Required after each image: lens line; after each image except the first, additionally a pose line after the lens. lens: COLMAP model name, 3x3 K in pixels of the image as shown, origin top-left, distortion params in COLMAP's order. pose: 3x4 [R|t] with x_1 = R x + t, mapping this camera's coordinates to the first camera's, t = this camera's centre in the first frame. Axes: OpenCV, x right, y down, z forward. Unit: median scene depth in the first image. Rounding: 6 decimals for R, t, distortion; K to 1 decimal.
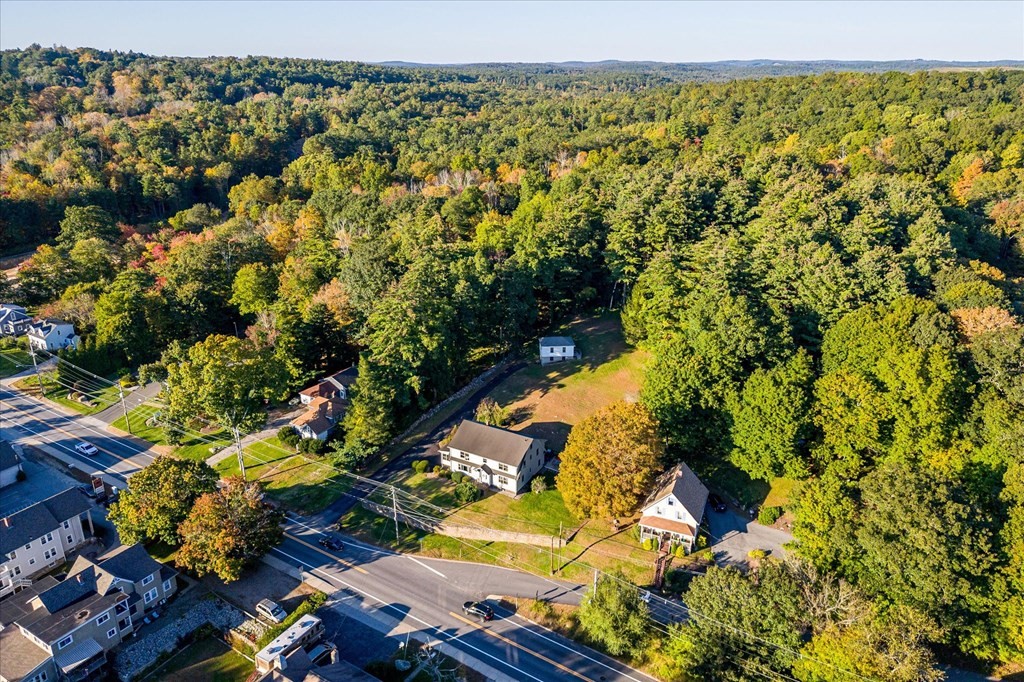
lens RADIAL K [[697.2, 0, 512.3], [0, 697.2, 364.7], [0, 0, 1]] dist [0.022546, -0.003215]
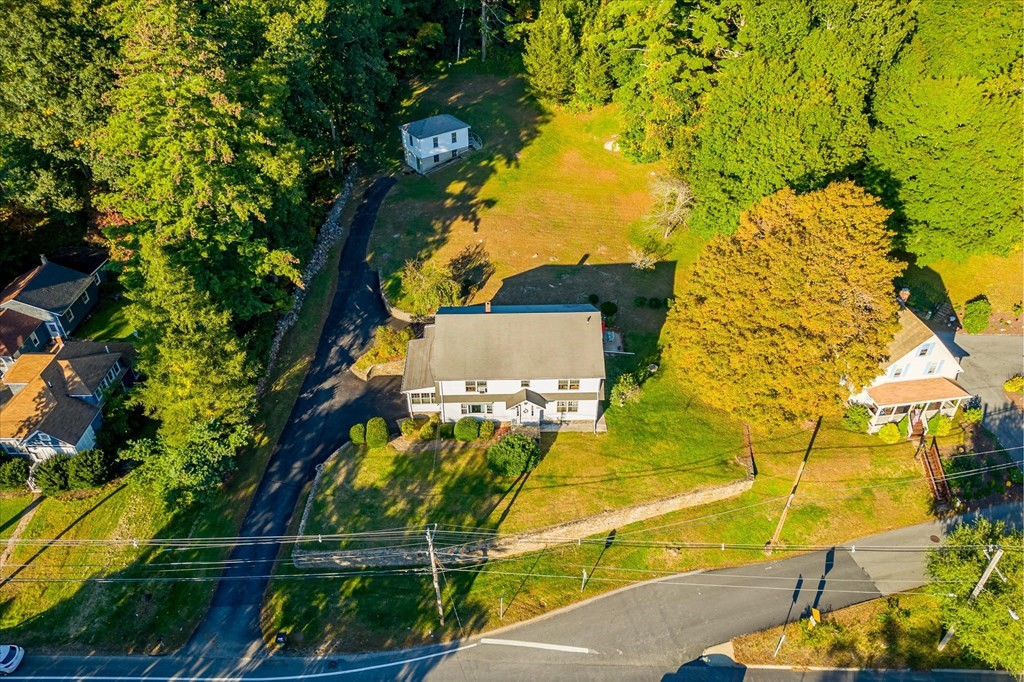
lens RADIAL K [[697.2, 0, 512.3], [0, 697.2, 364.7], [0, 0, 1]] dist [0.022546, -0.003215]
pose [[0.850445, -0.330466, 0.409312, -0.230845], [0.201140, 0.923210, 0.327453, -0.034965], [-0.486093, -0.196152, 0.851609, 0.559027]]
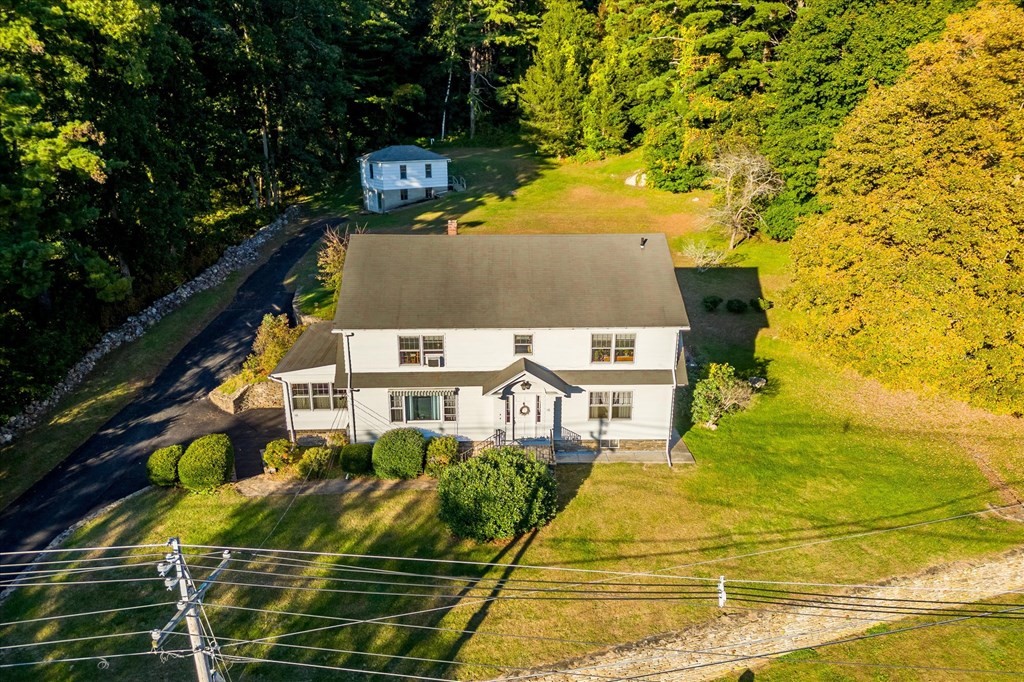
lens RADIAL K [[697.2, 0, 512.3], [0, 697.2, 364.7], [0, 0, 1]] dist [0.022546, -0.003215]
pose [[0.849626, -0.179954, 0.495735, -0.152432], [0.205502, 0.978652, 0.003051, 0.135697], [-0.485701, 0.099282, 0.868469, 0.756210]]
